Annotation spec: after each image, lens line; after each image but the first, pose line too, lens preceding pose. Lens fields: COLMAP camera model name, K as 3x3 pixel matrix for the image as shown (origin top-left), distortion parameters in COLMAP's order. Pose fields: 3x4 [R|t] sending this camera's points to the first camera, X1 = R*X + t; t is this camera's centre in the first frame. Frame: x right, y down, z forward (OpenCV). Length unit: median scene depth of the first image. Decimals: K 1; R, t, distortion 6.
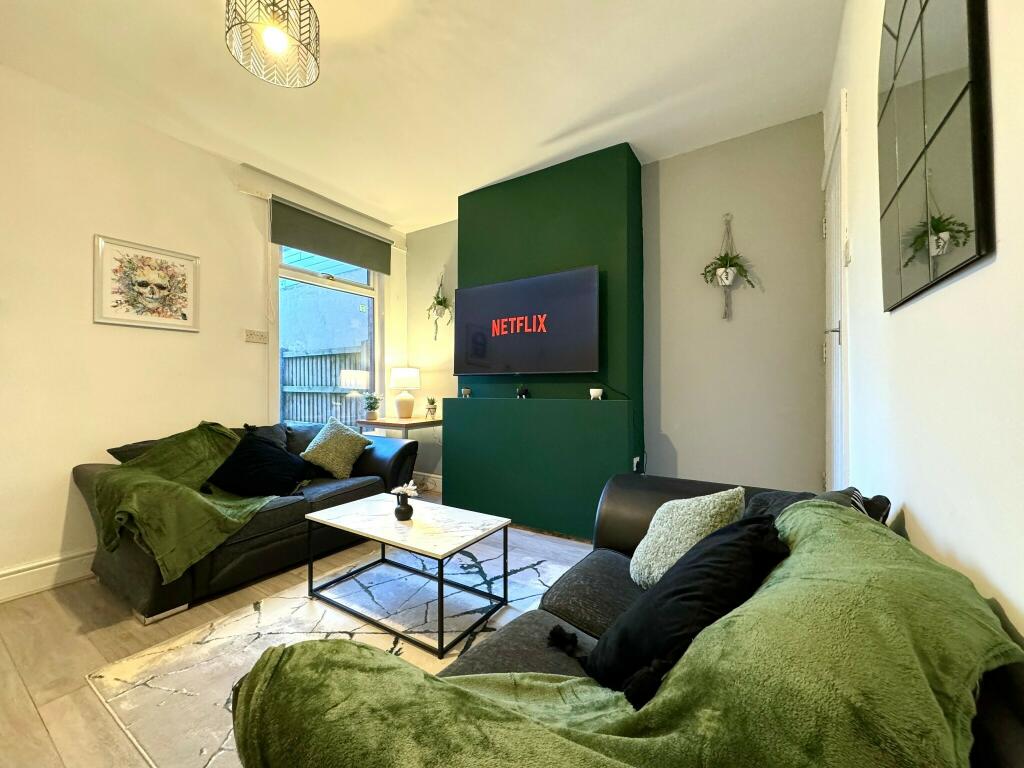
lens RADIAL K [[405.9, 0, 513.4], [0, 405.9, 381.8], [0, 0, 1]] dist [-0.000280, 0.000374]
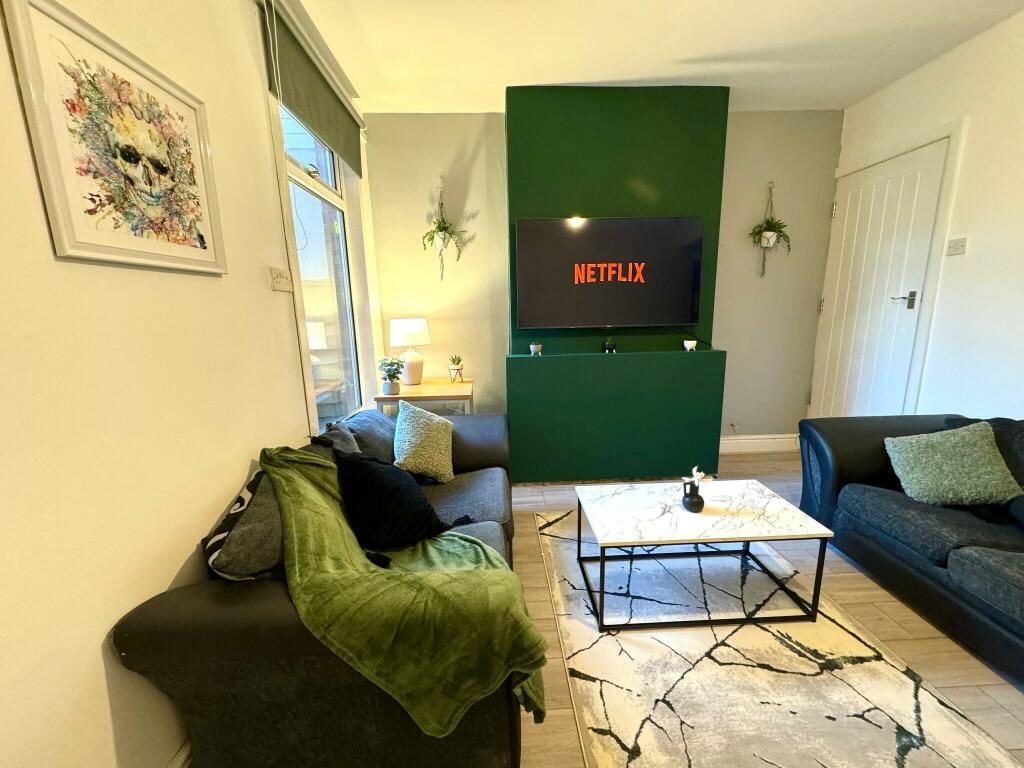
lens RADIAL K [[405.9, 0, 513.4], [0, 405.9, 381.7], [0, 0, 1]] dist [-0.000280, 0.000374]
pose [[0.820988, -0.119816, 0.558232, -0.786436], [0.011942, 0.981122, 0.193021, -0.088225], [-0.570820, -0.151801, 0.806920, 0.400805]]
